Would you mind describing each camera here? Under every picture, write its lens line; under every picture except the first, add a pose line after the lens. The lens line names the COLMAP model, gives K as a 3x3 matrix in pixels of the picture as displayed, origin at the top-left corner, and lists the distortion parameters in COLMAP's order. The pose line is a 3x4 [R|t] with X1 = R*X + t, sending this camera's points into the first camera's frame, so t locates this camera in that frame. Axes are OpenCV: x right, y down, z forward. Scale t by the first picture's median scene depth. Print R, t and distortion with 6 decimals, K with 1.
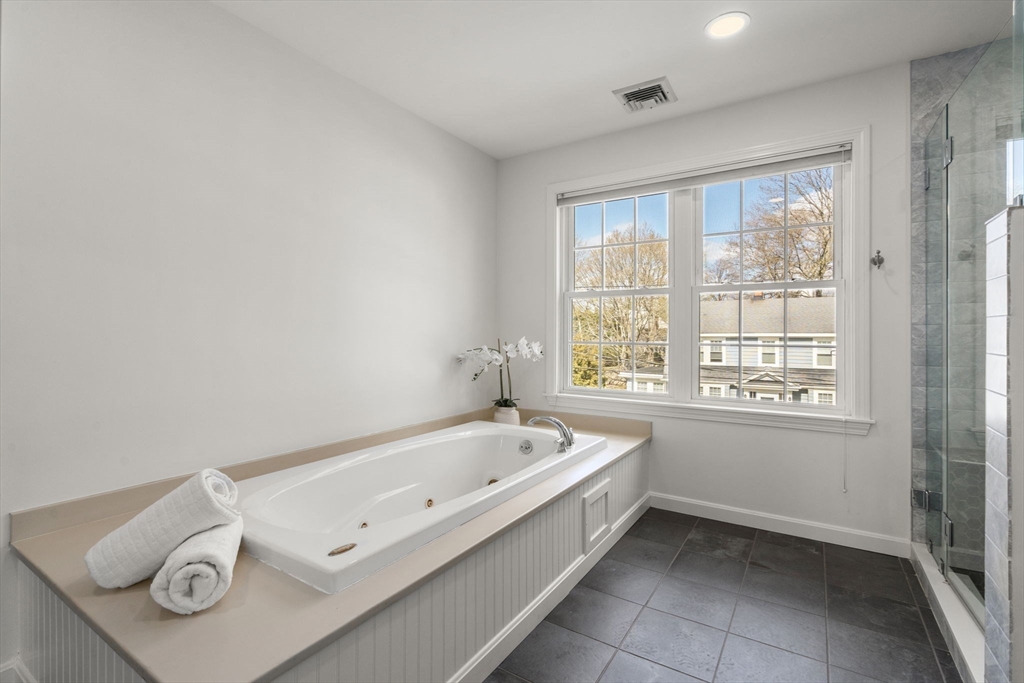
lens RADIAL K [[473.5, 0, 512.4], [0, 473.5, 330.2], [0, 0, 1]] dist [-0.000586, -0.000990]
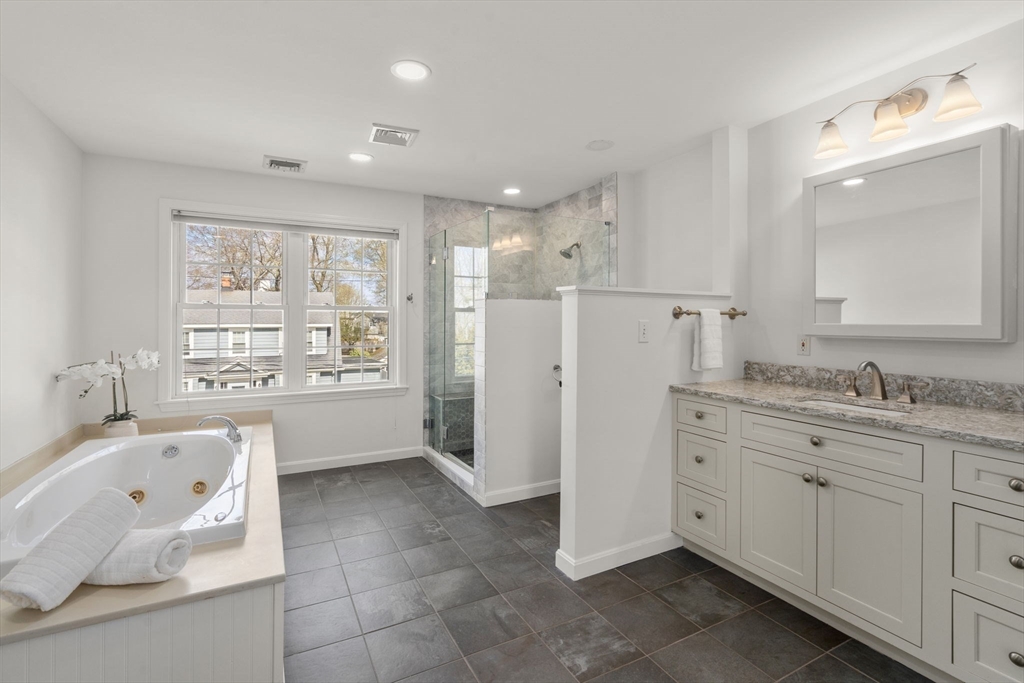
lens RADIAL K [[473.5, 0, 511.4], [0, 473.5, 321.5], [0, 0, 1]] dist [-0.000586, -0.000990]
pose [[0.486865, -0.001164, 0.873476, -0.473455], [-0.005471, 0.999975, 0.004382, -0.050560], [-0.873460, -0.006912, 0.486847, -0.173210]]
